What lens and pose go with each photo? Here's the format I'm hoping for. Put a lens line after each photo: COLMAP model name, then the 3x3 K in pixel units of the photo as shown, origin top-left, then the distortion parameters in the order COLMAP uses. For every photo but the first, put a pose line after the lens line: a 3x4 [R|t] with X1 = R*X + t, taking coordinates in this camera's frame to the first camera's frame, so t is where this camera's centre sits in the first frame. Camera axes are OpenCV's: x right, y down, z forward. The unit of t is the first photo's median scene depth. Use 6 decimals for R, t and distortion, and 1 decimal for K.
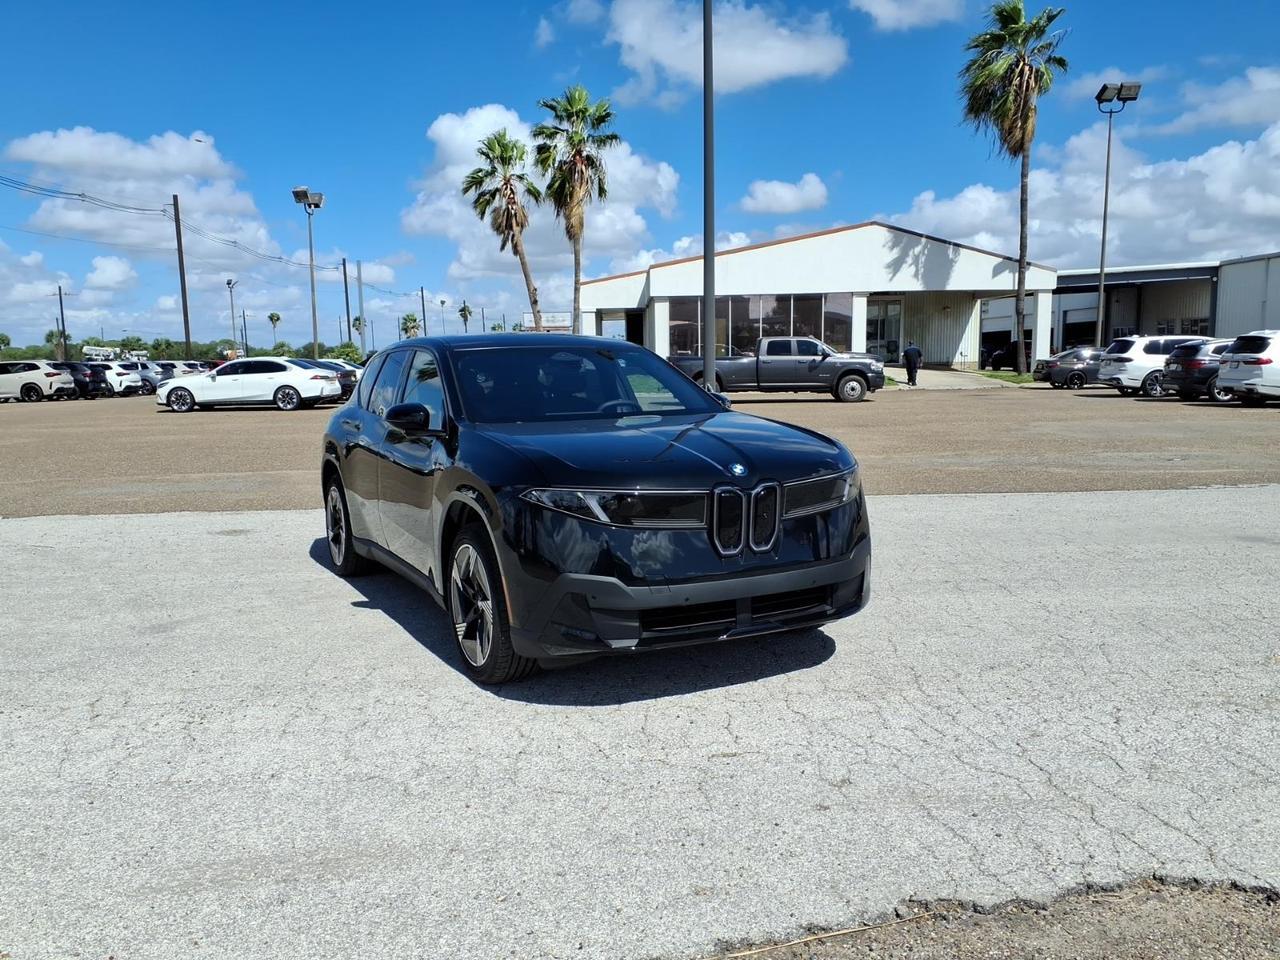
lens RADIAL K [[1020.3, 0, 638.7], [0, 1020.3, 492.1], [0, 0, 1]] dist [0.071839, -0.099522]
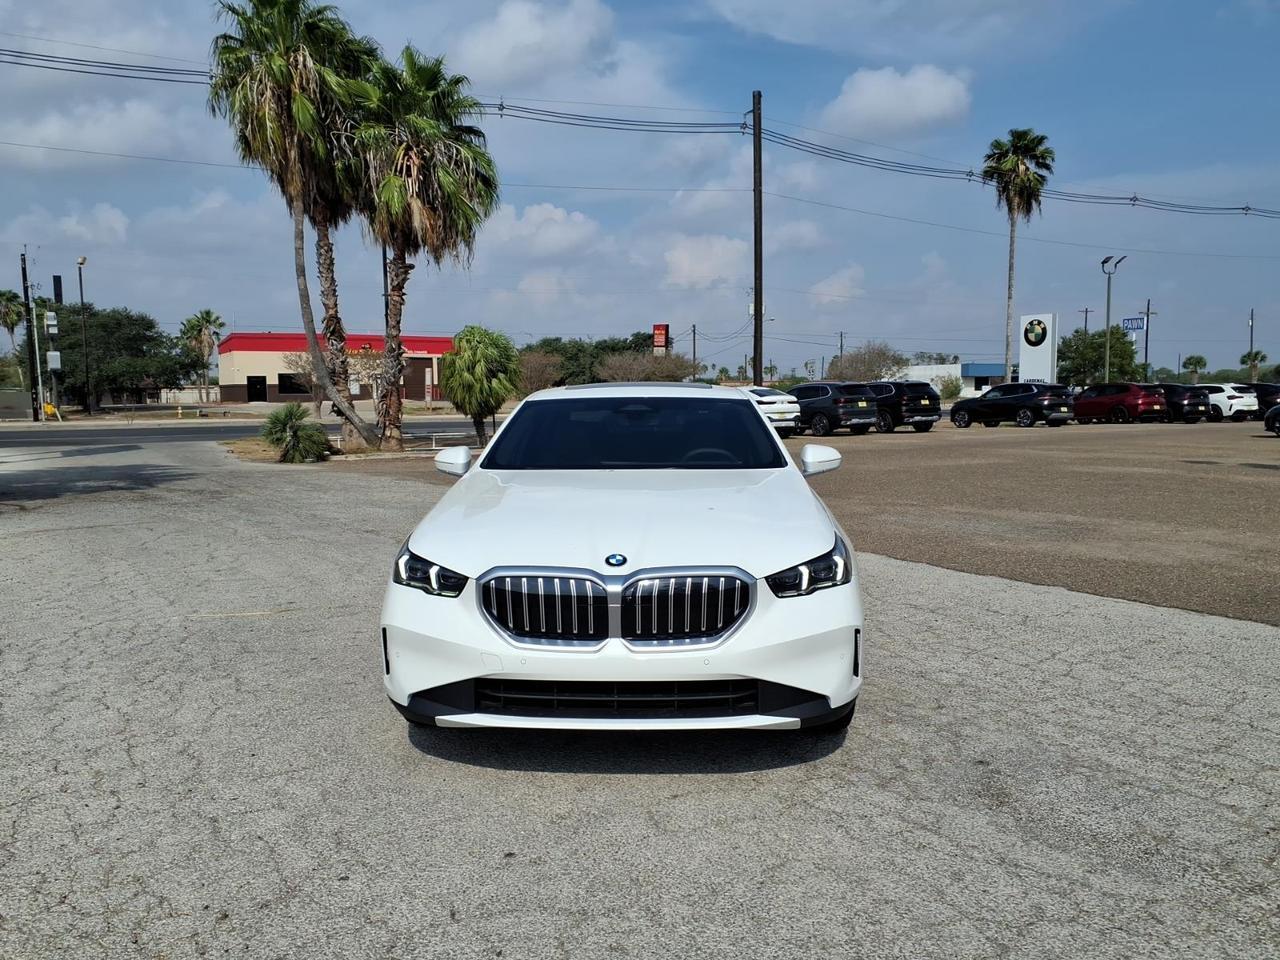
lens RADIAL K [[1020.3, 0, 633.6], [0, 1020.3, 503.1], [0, 0, 1]] dist [0.071839, -0.099522]
pose [[0.482967, 0.104092, -0.869429, 0.050533], [-0.113489, 0.991976, 0.055721, -0.011590], [0.868253, 0.071759, 0.490905, 0.092534]]
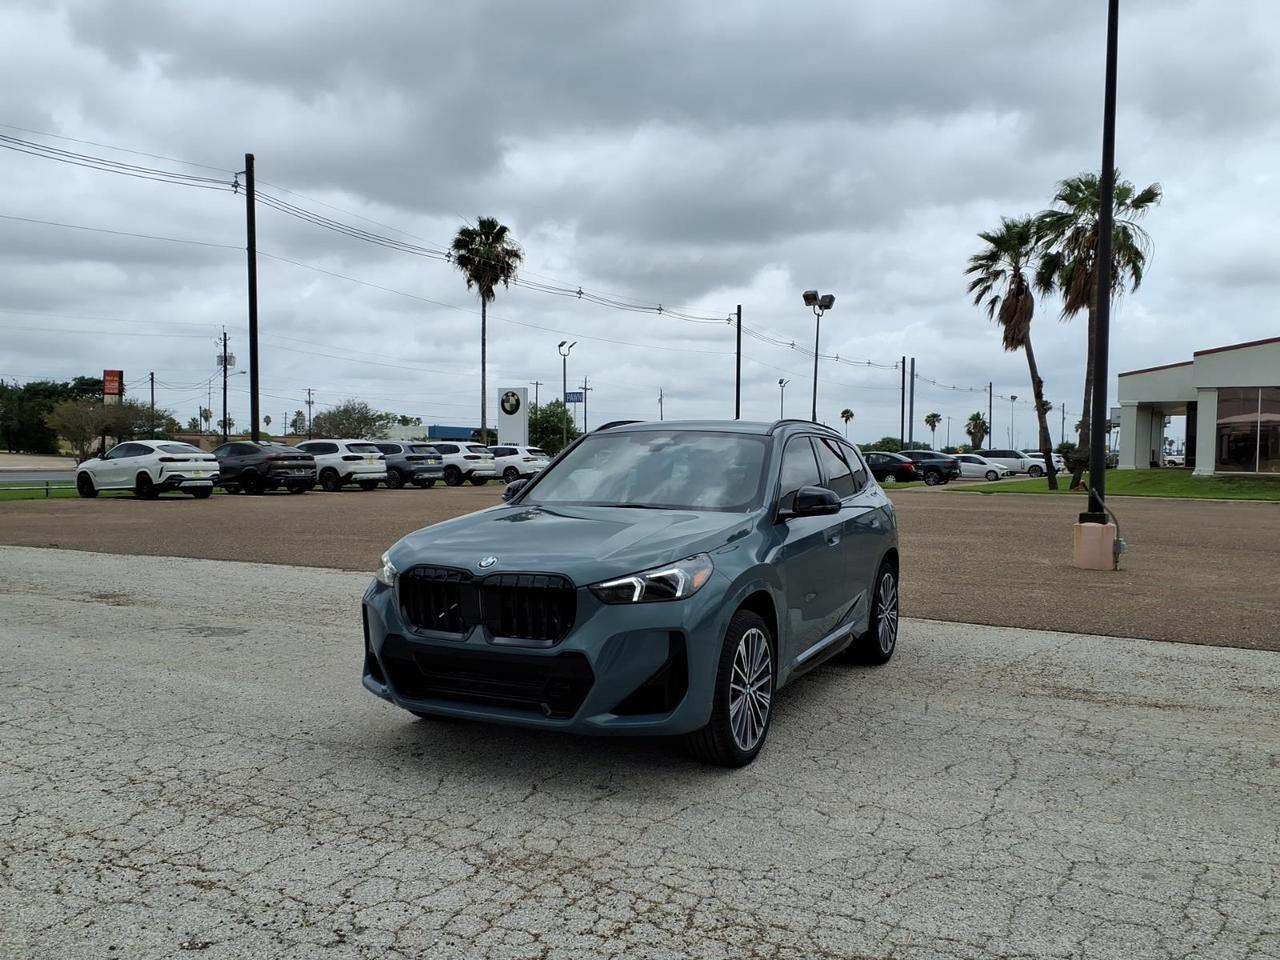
lens RADIAL K [[1020.3, 0, 638.5], [0, 1020.3, 498.6], [0, 0, 1]] dist [0.071839, -0.099522]
pose [[0.851415, 0.049317, -0.522168, 0.070285], [-0.094163, 0.993766, -0.059680, -0.004195], [0.515970, 0.099982, 0.850752, 0.033866]]
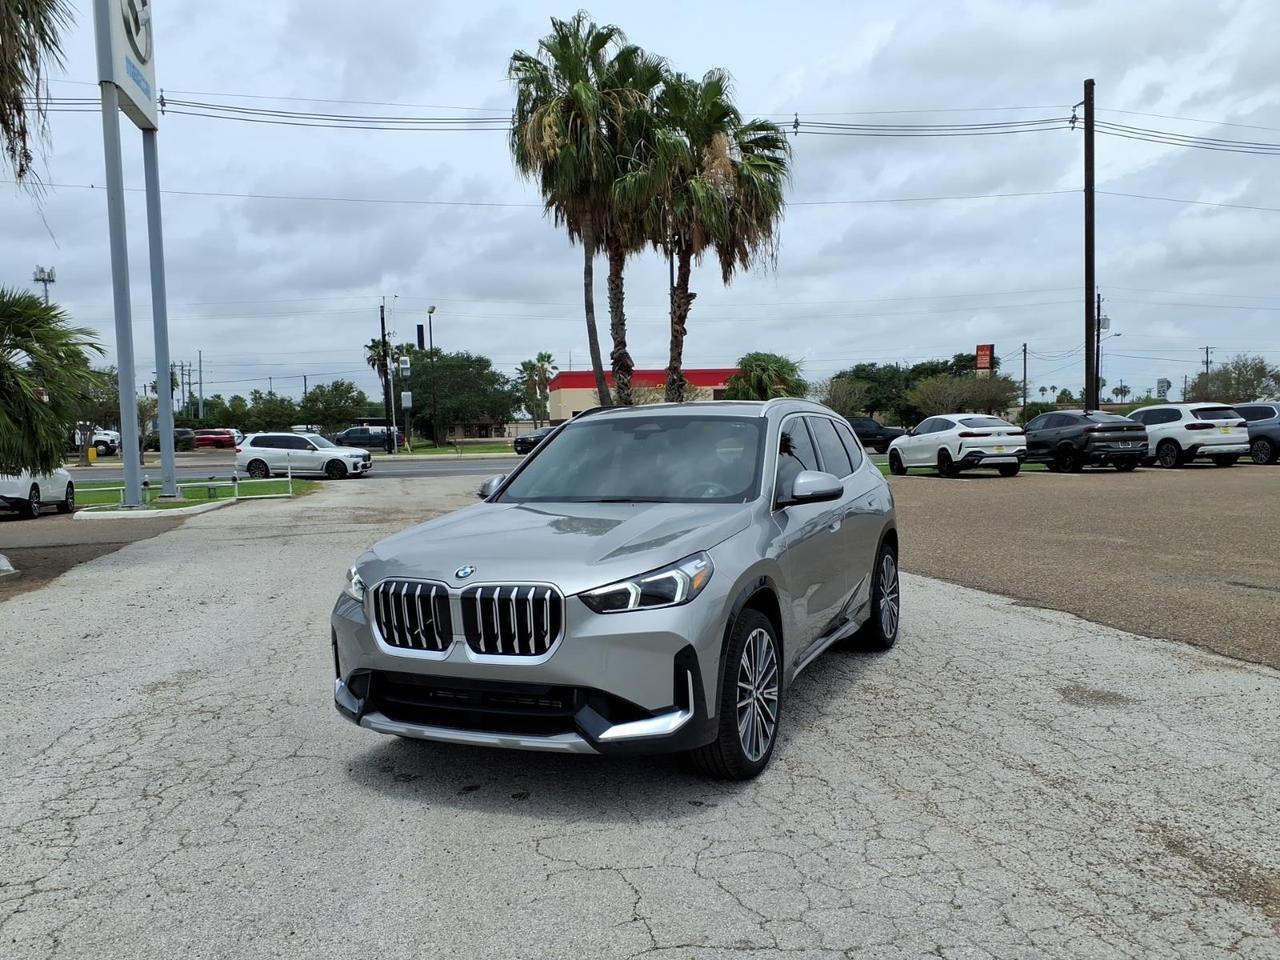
lens RADIAL K [[1020.3, 0, 633.1], [0, 1020.3, 501.4], [0, 0, 1]] dist [0.071839, -0.099522]
pose [[0.193624, 0.081716, -0.977667, 0.025883], [-0.109445, 0.992104, 0.061247, -0.016204], [0.974952, 0.095142, 0.201039, 0.125117]]
